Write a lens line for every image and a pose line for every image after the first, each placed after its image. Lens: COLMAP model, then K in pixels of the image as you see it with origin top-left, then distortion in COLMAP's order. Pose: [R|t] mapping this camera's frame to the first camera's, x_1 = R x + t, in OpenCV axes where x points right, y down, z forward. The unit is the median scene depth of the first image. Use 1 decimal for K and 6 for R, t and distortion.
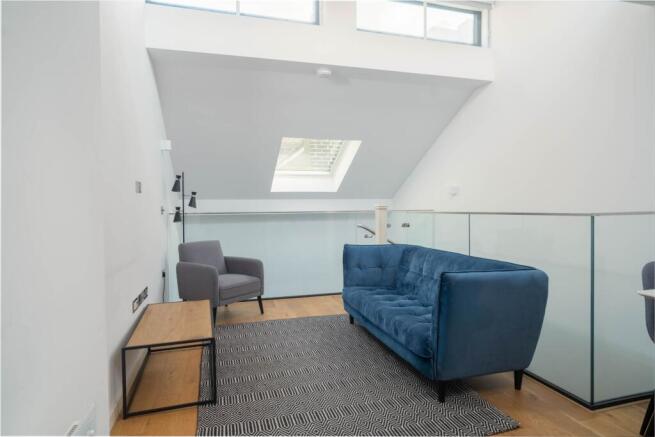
lens RADIAL K [[374.1, 0, 327.5], [0, 374.1, 218.5], [0, 0, 1]] dist [0.001672, 0.002160]
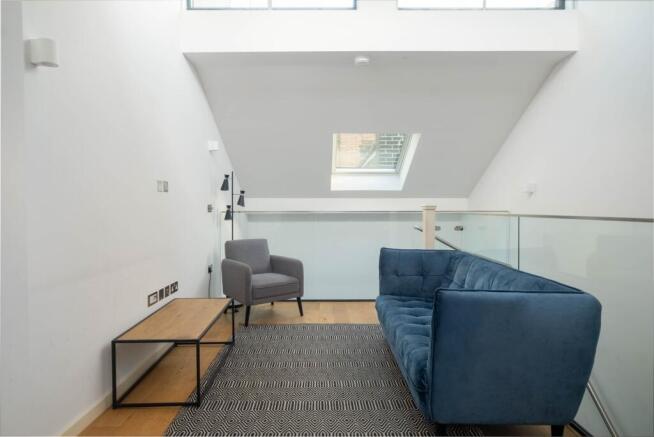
lens RADIAL K [[373.5, 0, 327.0], [0, 373.5, 218.5], [0, 0, 1]] dist [0.001672, 0.002160]
pose [[0.960941, 0.016555, -0.276258, 0.161704], [-0.015802, 0.999863, 0.004953, -0.004372], [0.276302, -0.000394, 0.961071, 0.088562]]
